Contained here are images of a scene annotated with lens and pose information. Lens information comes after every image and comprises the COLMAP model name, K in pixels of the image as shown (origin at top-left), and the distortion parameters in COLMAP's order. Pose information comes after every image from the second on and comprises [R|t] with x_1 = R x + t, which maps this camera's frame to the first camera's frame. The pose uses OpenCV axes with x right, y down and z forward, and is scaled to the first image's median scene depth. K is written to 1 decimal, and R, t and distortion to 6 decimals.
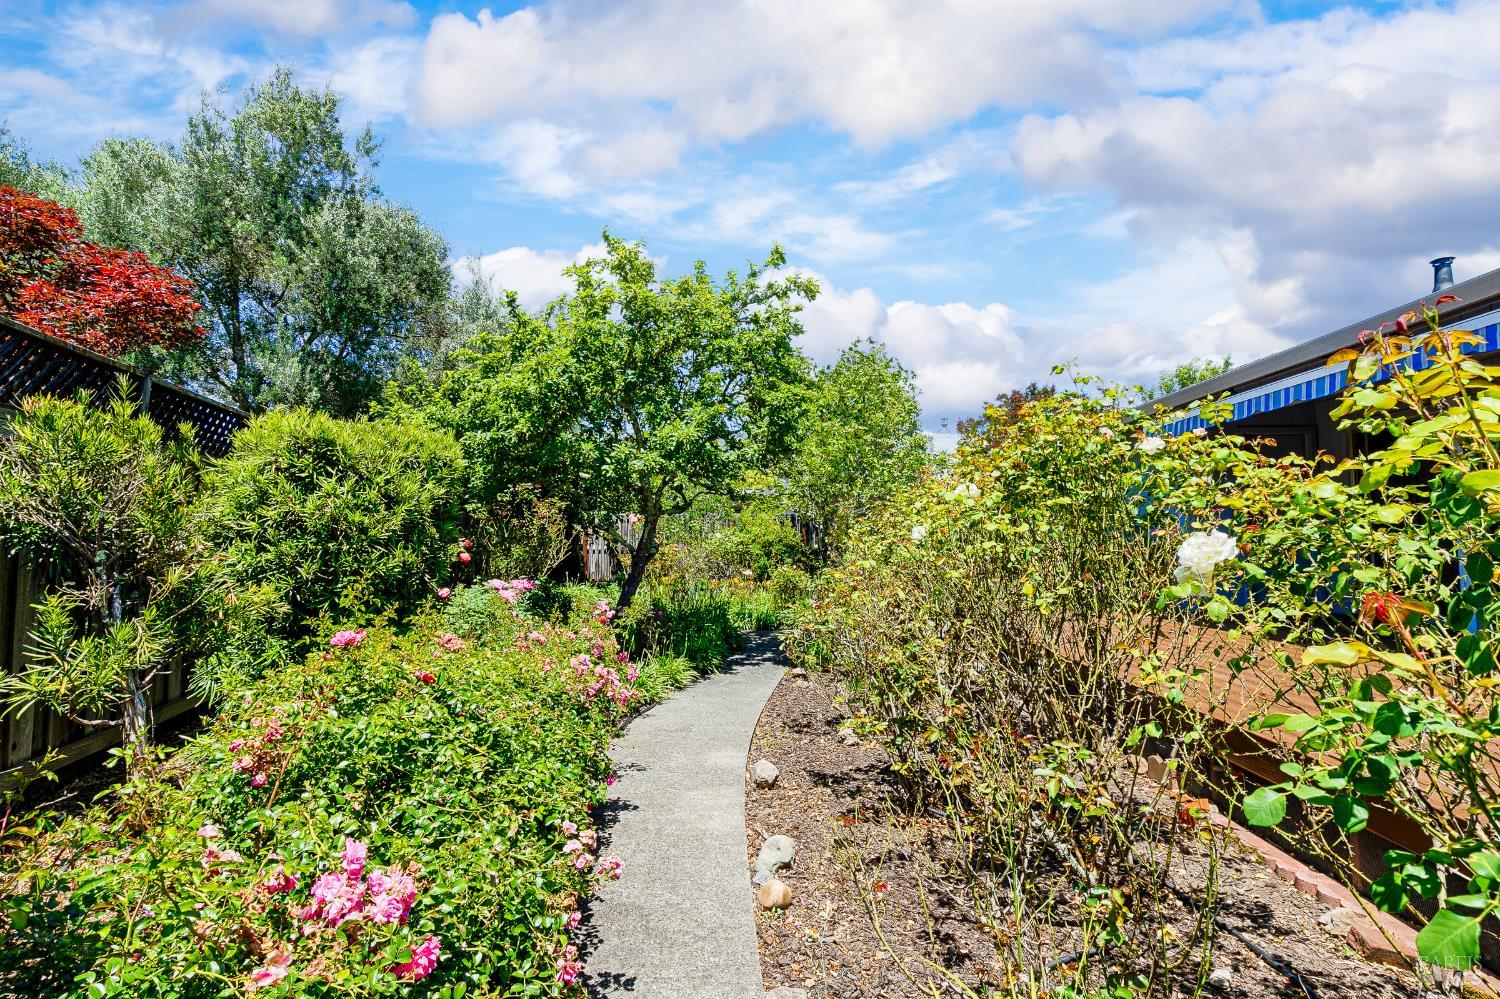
lens RADIAL K [[689.3, 0, 740.0], [0, 689.3, 497.2], [0, 0, 1]] dist [0.006292, 0.000377]
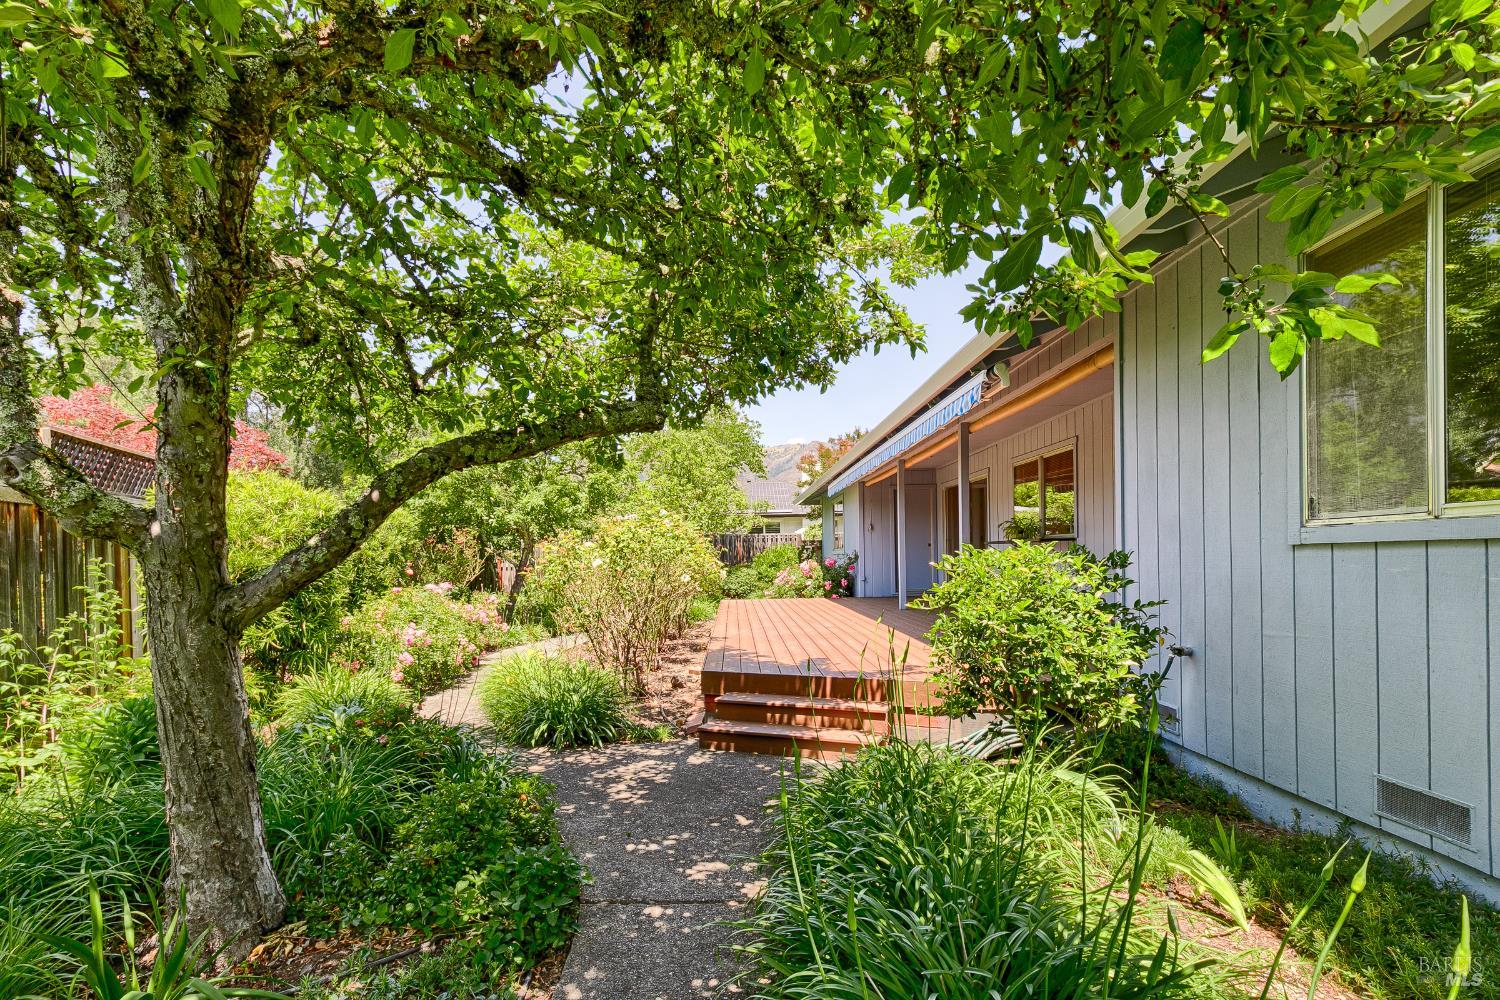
lens RADIAL K [[689.3, 0, 740.0], [0, 689.3, 497.7], [0, 0, 1]] dist [0.006292, 0.000377]
pose [[0.994868, -0.016758, 0.099780, 0.224959], [0.018589, 0.999675, -0.017446, -0.048246], [-0.099455, 0.019211, 0.994857, -0.723473]]
